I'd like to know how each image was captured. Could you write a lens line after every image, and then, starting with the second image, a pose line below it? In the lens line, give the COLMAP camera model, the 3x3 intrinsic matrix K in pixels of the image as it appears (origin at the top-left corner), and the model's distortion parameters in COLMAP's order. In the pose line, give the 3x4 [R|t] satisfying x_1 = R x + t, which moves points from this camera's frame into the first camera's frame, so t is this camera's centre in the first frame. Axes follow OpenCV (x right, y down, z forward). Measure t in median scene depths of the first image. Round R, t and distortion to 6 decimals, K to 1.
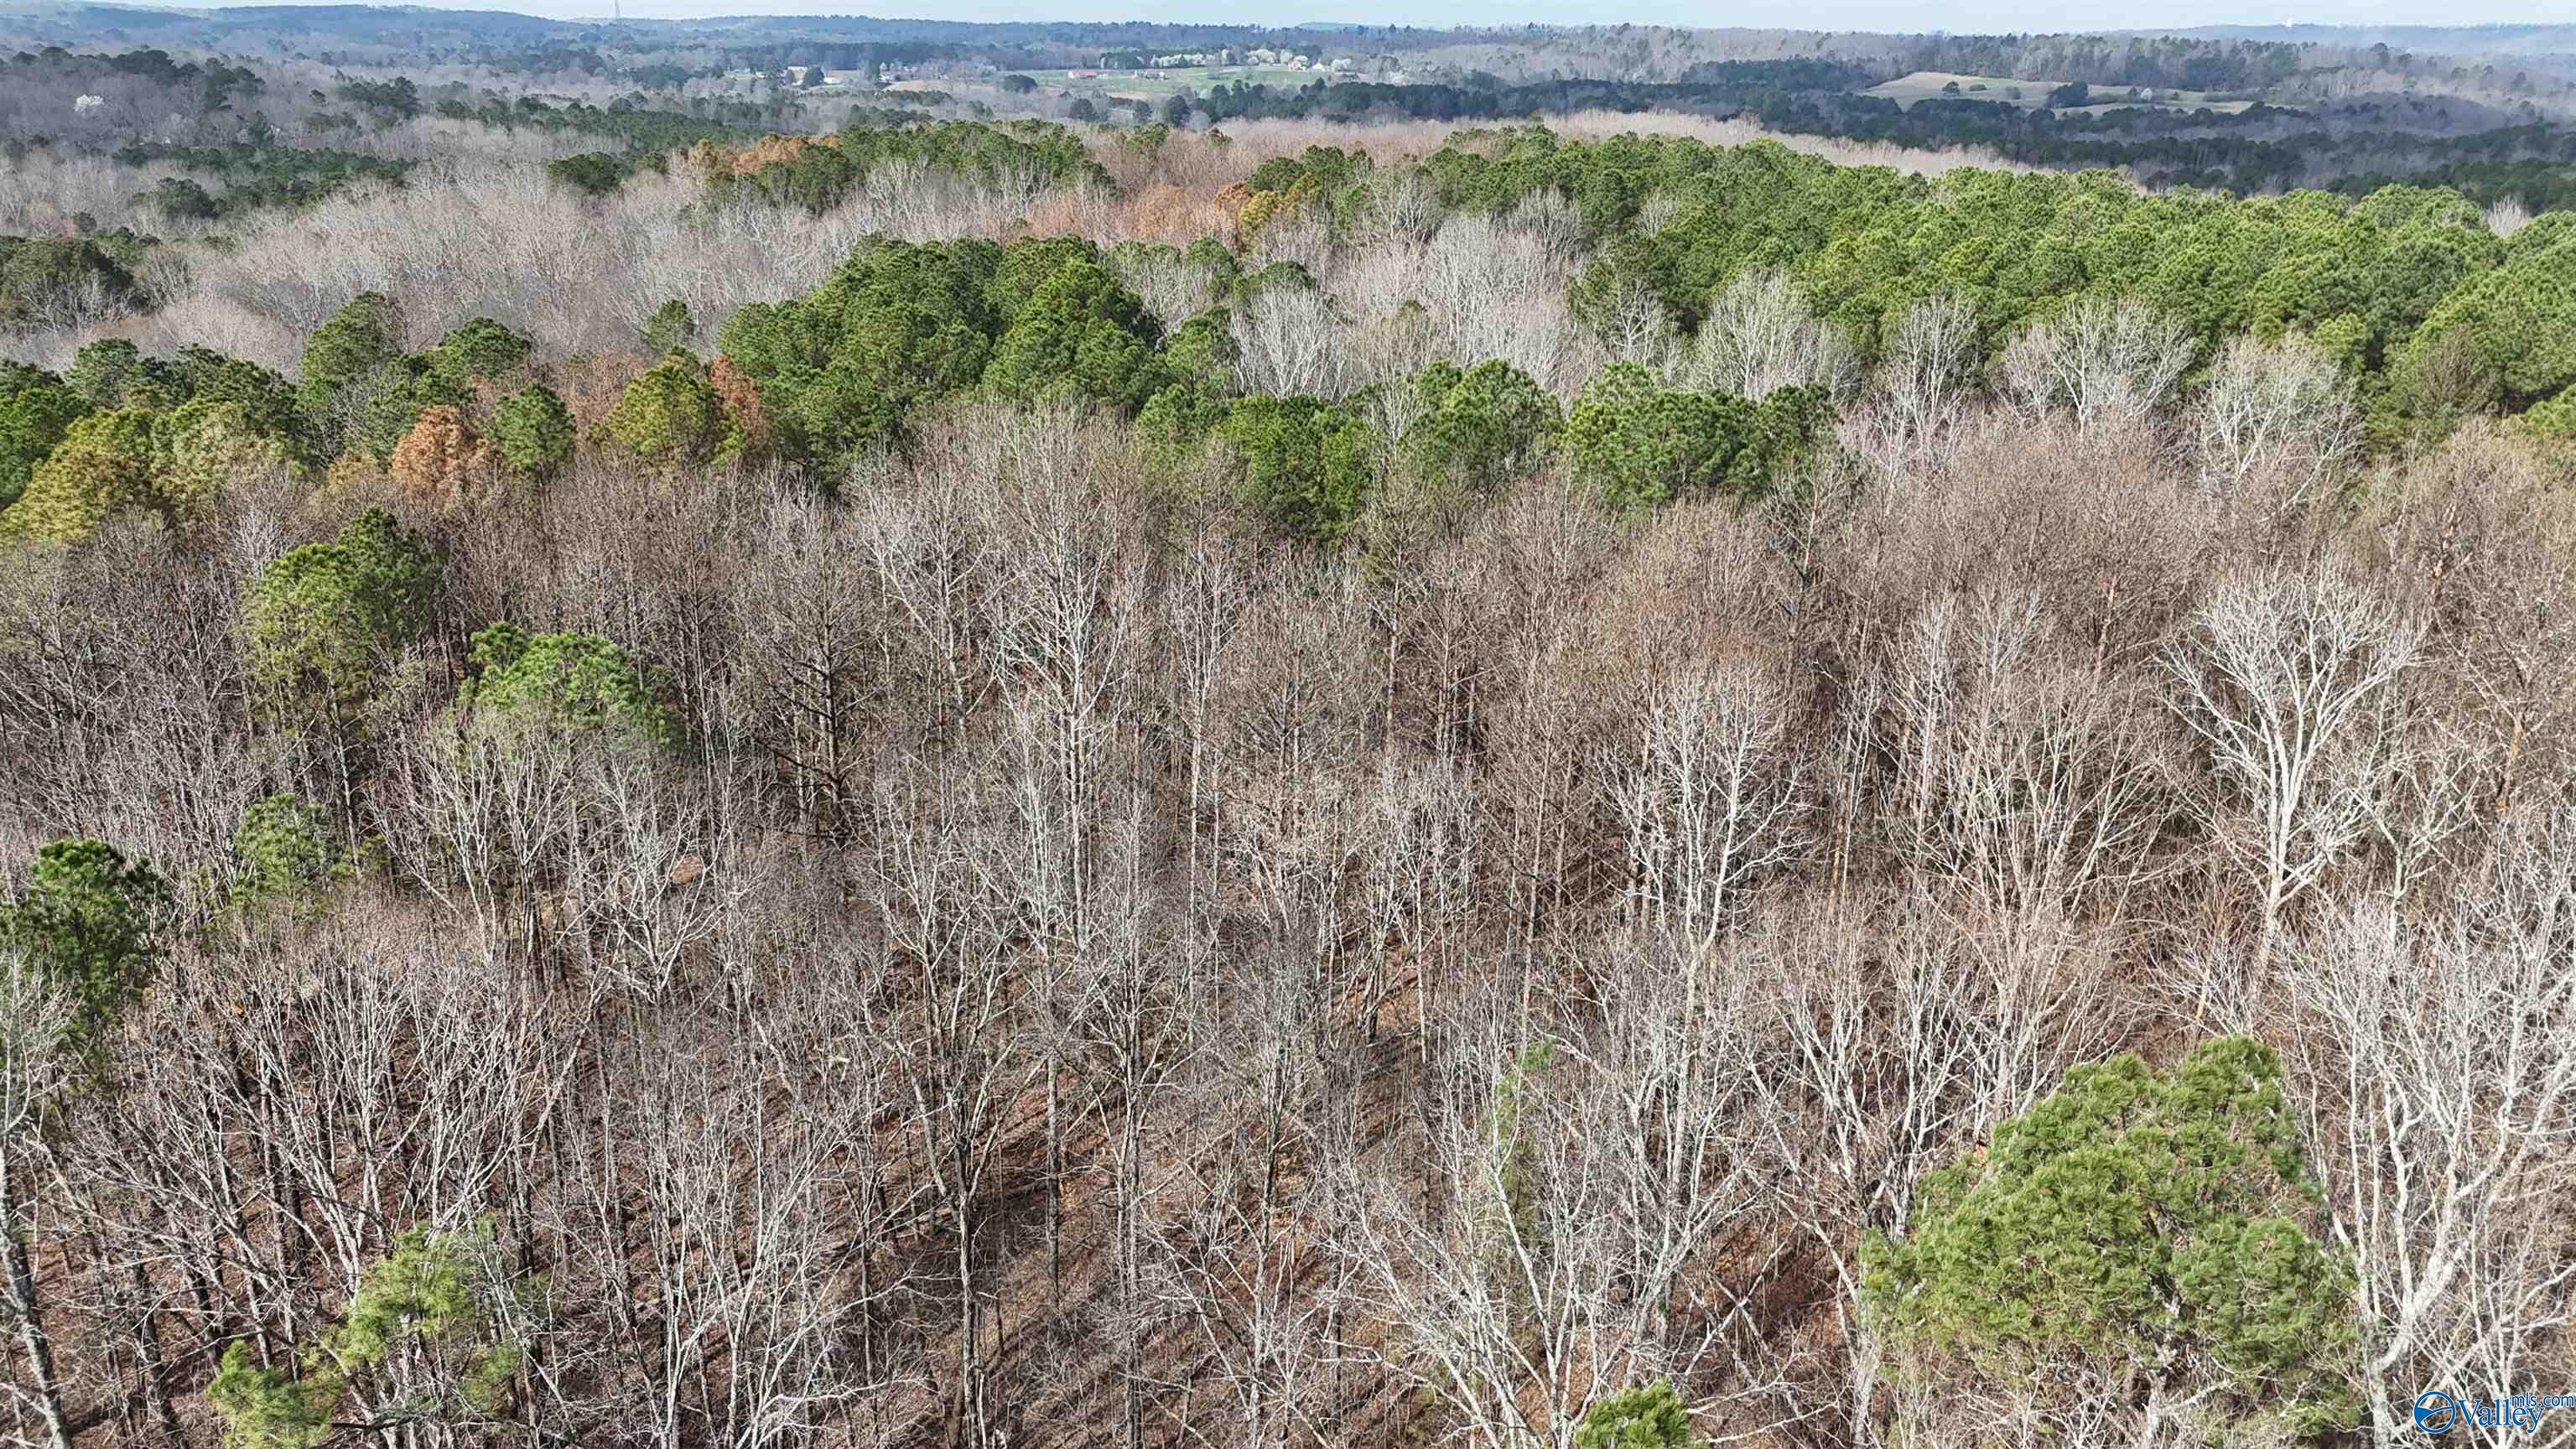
lens RADIAL K [[1905.2, 0, 1286.3], [0, 1905.2, 723.0], [0, 0, 1]] dist [0.070516, -0.064627]
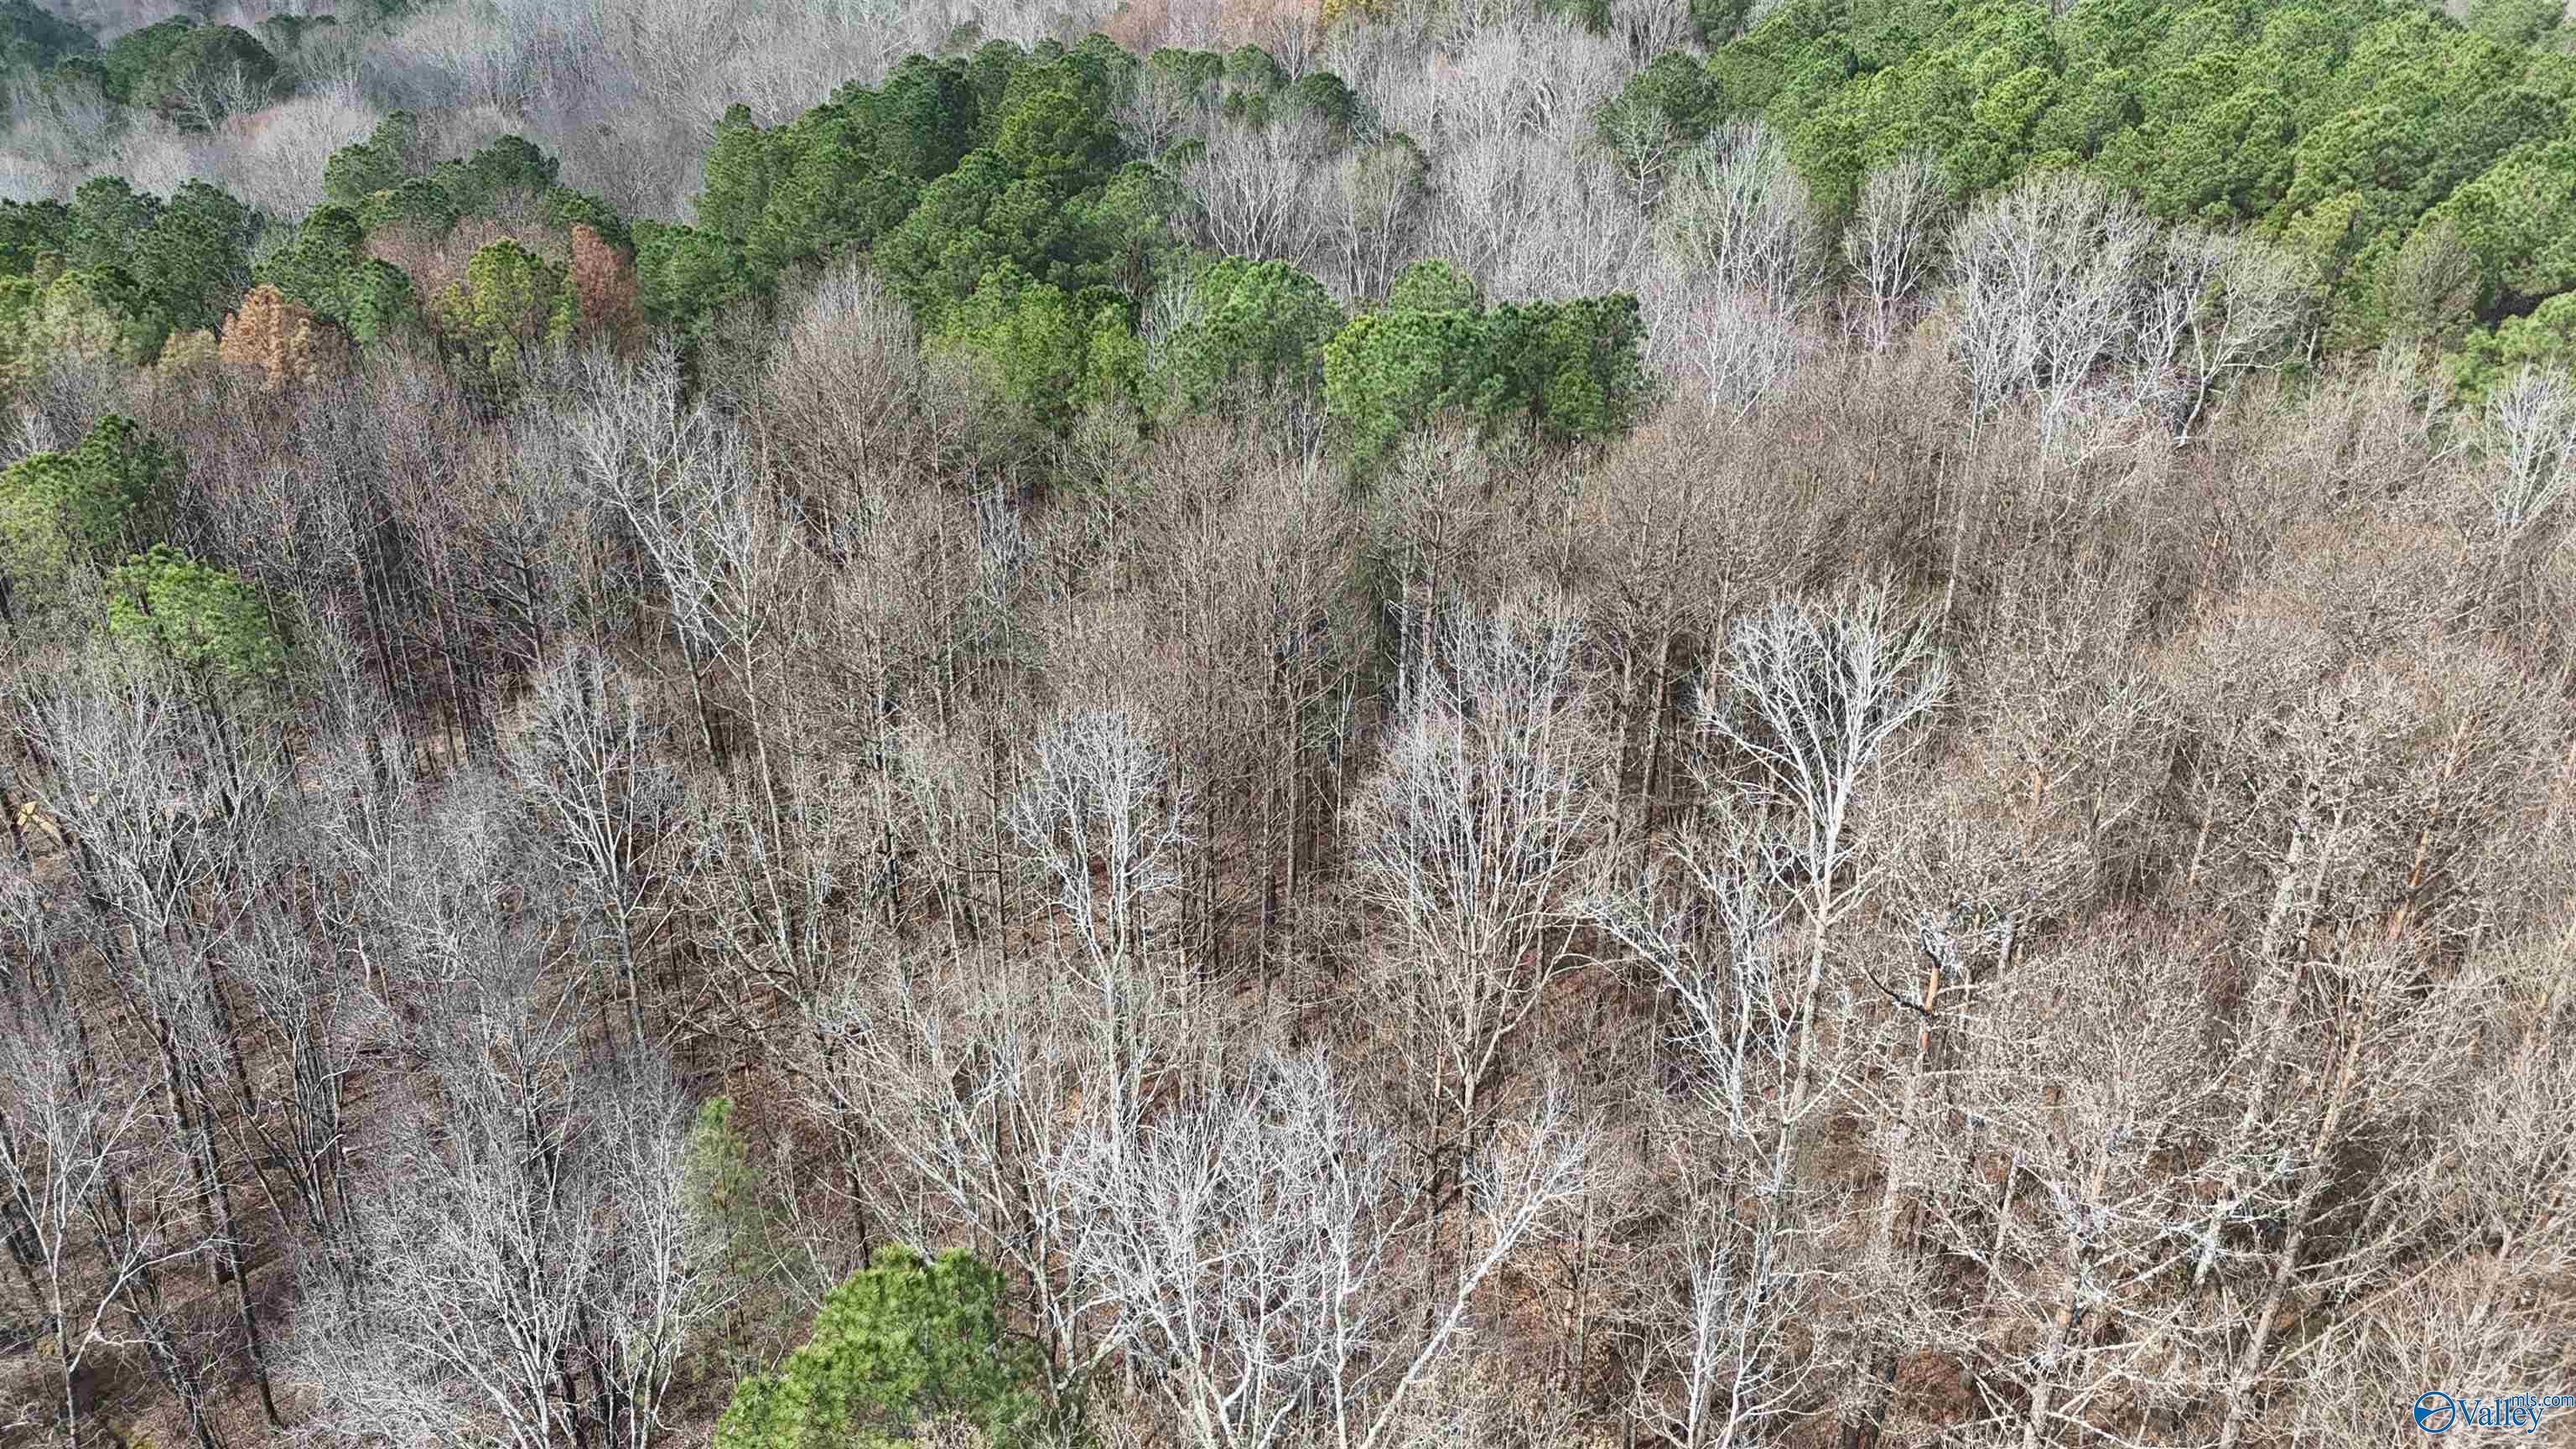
lens RADIAL K [[1905.2, 0, 1288.3], [0, 1905.2, 732.6], [0, 0, 1]] dist [0.070516, -0.064627]
pose [[0.986038, 0.062661, -0.154284, 0.307919], [-0.040945, 0.989289, 0.140109, -0.098381], [0.161410, -0.131836, 0.978042, 0.023582]]
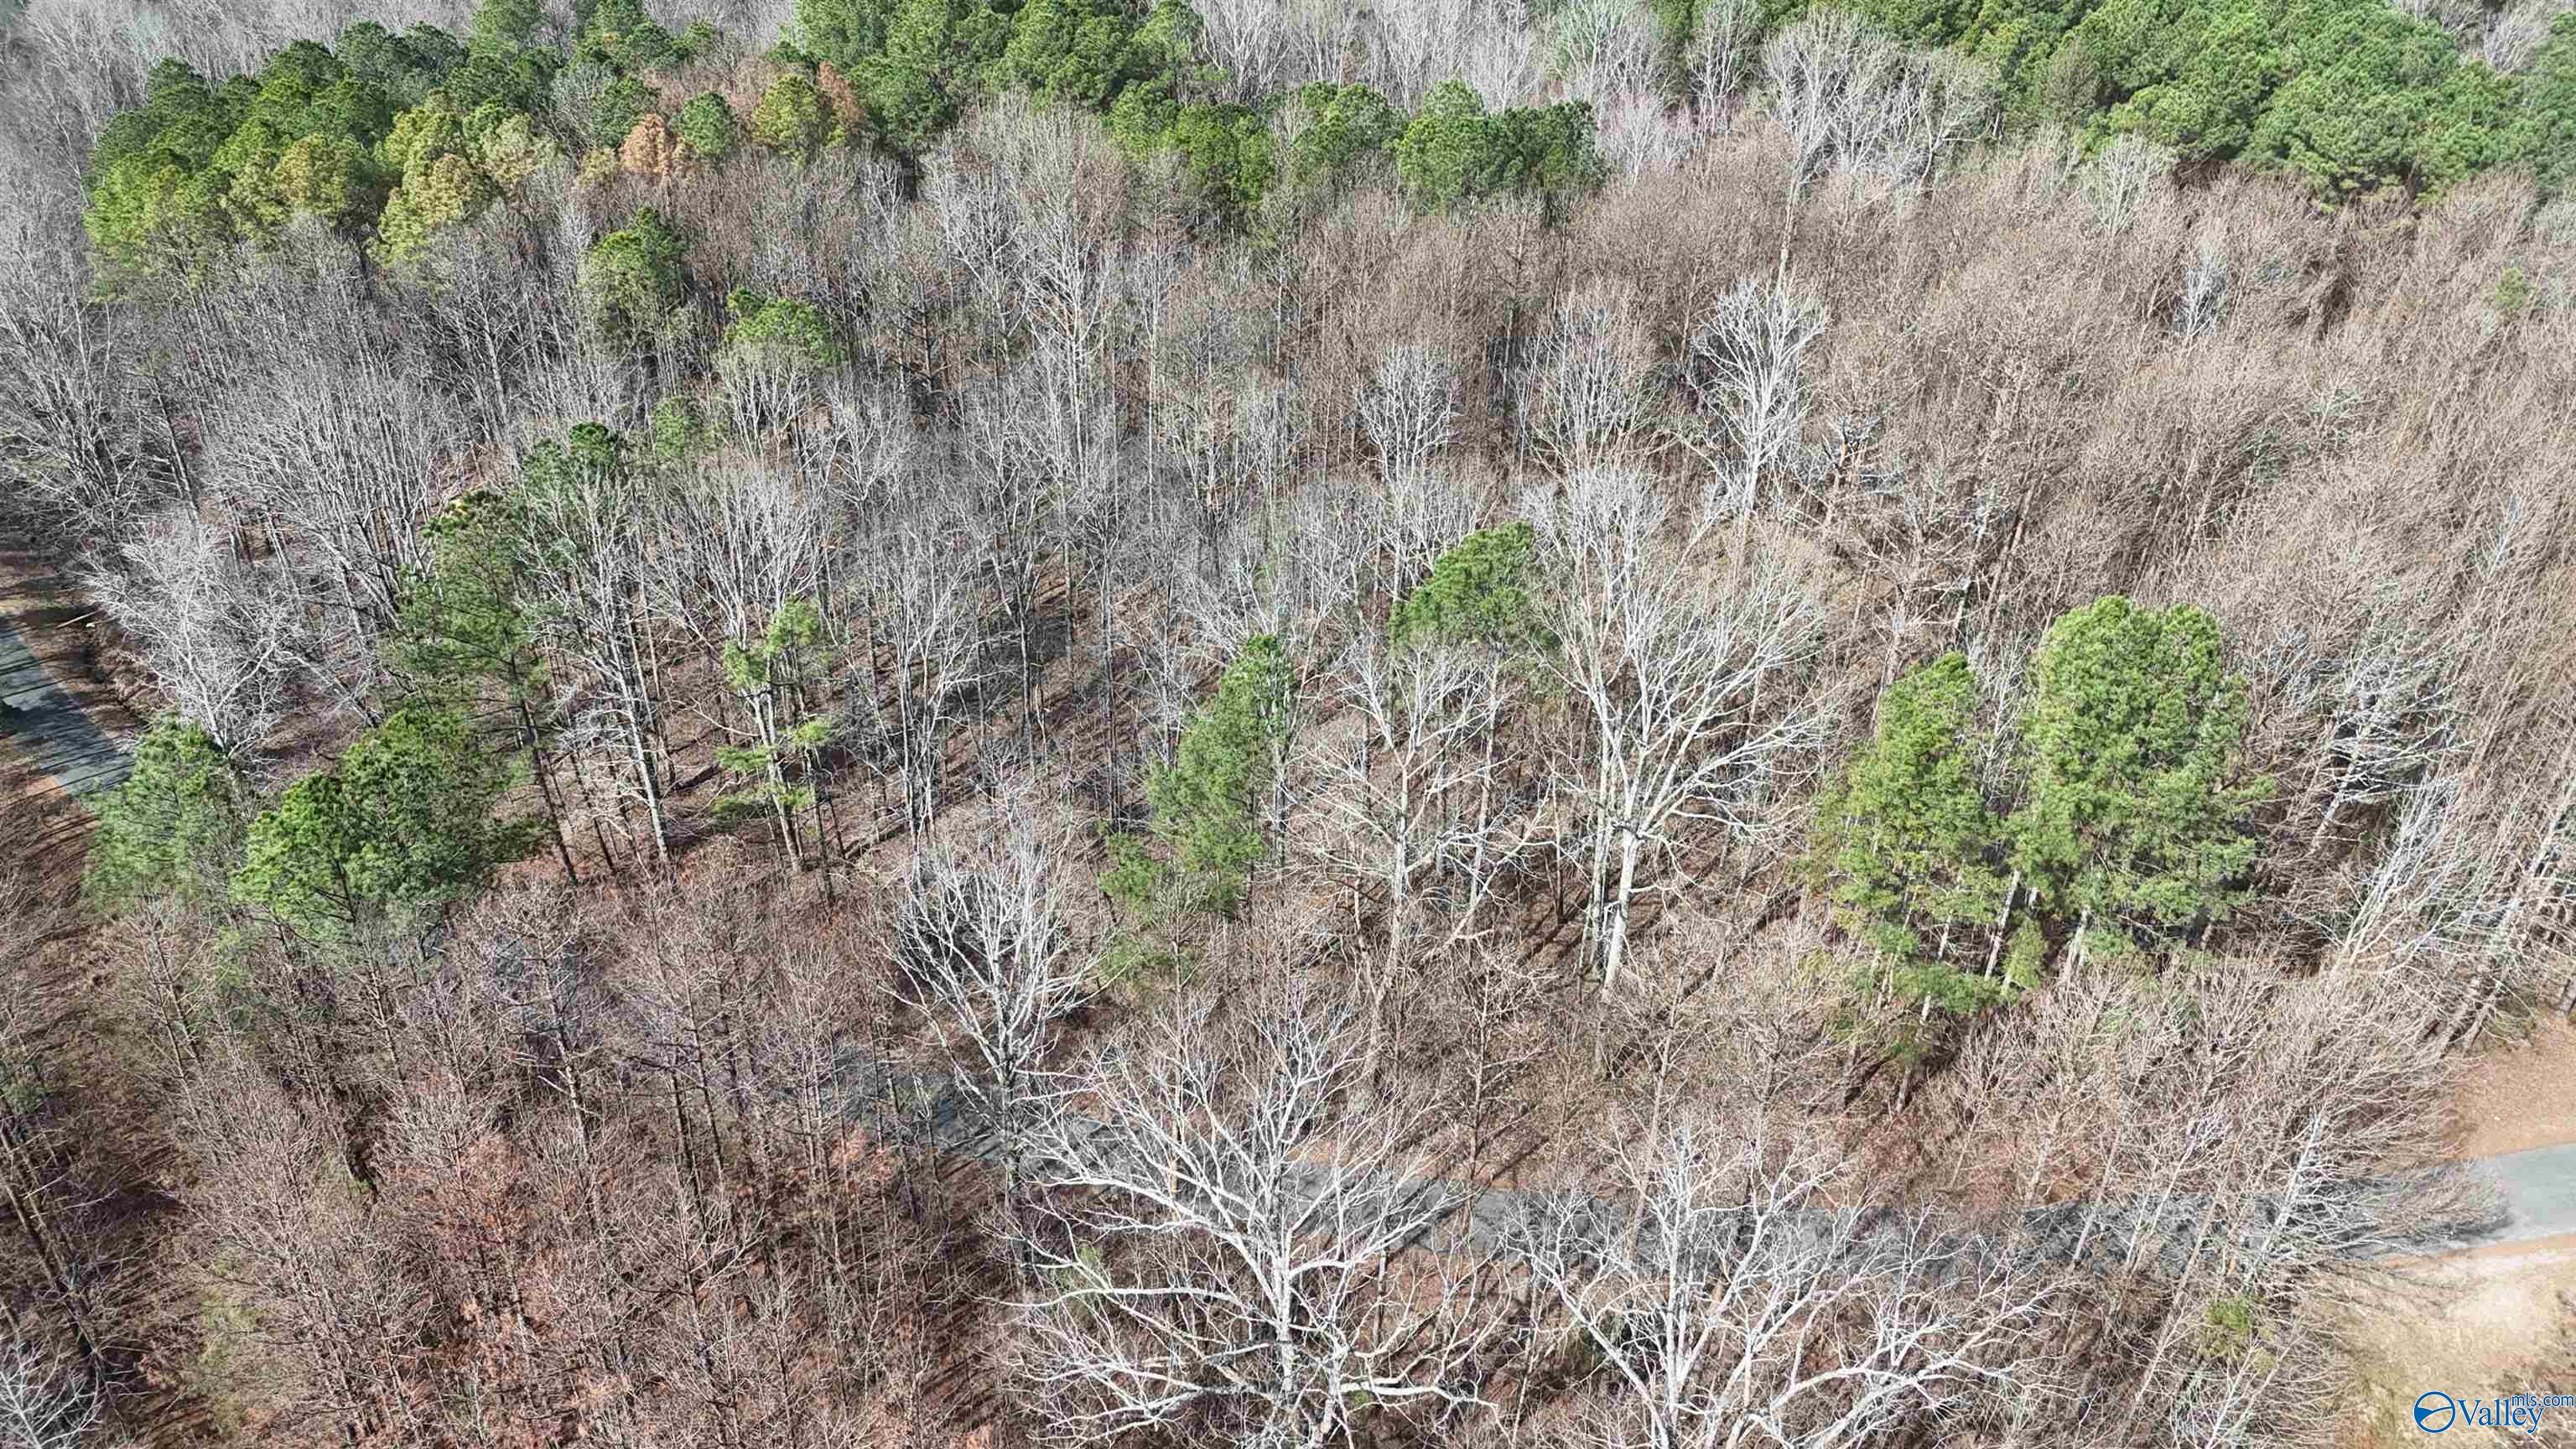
lens RADIAL K [[1905.2, 0, 1283.8], [0, 1905.2, 737.8], [0, 0, 1]] dist [0.070516, -0.064627]
pose [[0.999892, 0.012978, -0.006925, 0.074127], [-0.010897, 0.969746, 0.243874, -0.068370], [0.009881, -0.243772, 0.969782, -0.600367]]
